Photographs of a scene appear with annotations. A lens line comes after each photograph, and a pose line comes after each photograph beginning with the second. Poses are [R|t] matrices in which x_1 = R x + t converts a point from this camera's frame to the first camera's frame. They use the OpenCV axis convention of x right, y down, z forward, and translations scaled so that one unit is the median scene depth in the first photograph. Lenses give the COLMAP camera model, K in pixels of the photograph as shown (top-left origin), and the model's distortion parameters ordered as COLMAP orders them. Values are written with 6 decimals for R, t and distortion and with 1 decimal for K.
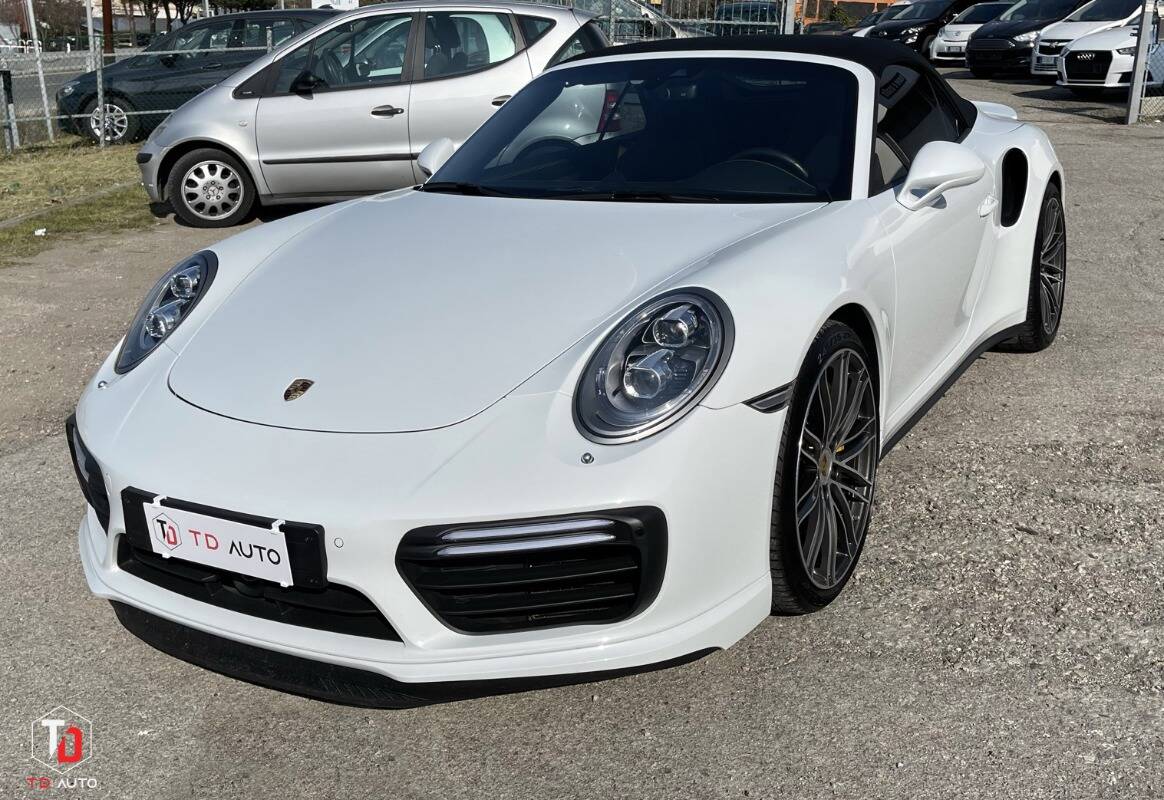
lens RADIAL K [[1050.4, 0, 583.5], [0, 1050.4, 396.5], [0, 0, 1]] dist [0.036374, -0.029097]
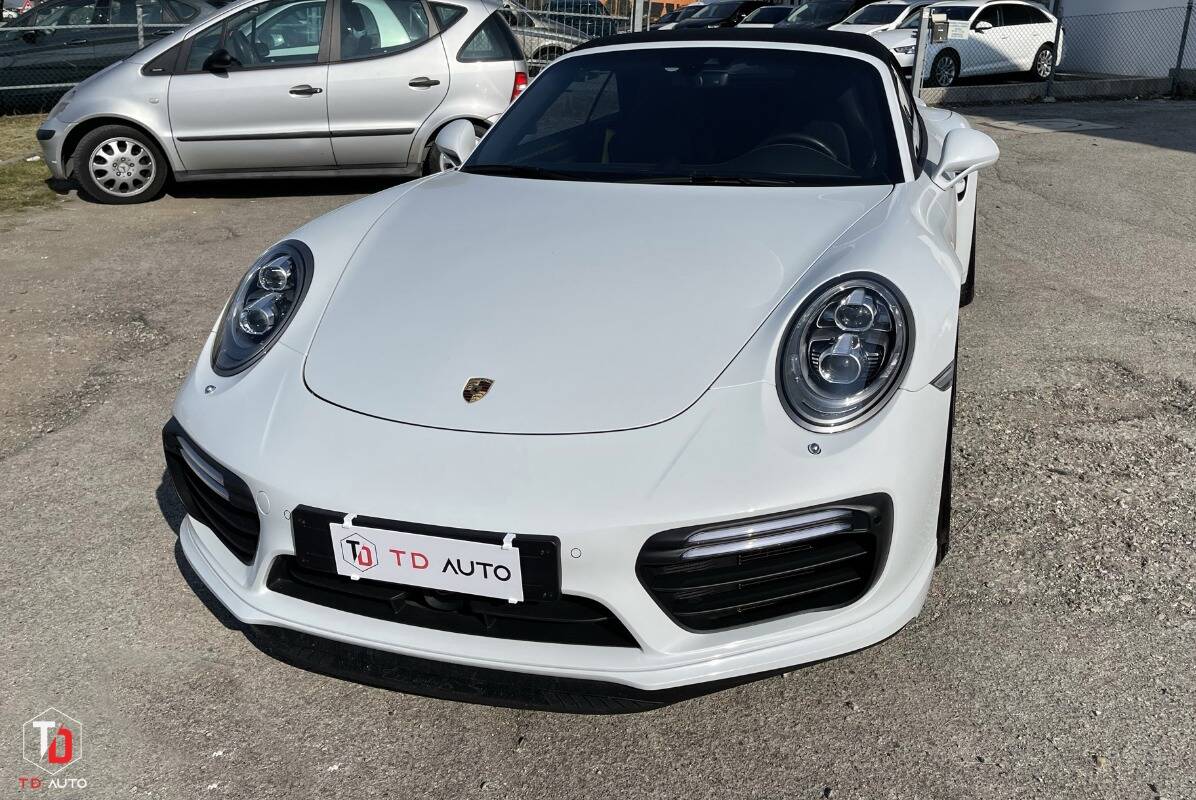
lens RADIAL K [[915.3, 0, 614.5], [0, 915.3, 361.8], [0, 0, 1]] dist [0.026756, -0.022109]
pose [[0.978020, -0.046291, 0.203309, -0.240409], [0.042020, 0.998797, 0.025276, -0.036139], [-0.204235, -0.016177, 0.978788, 0.122650]]
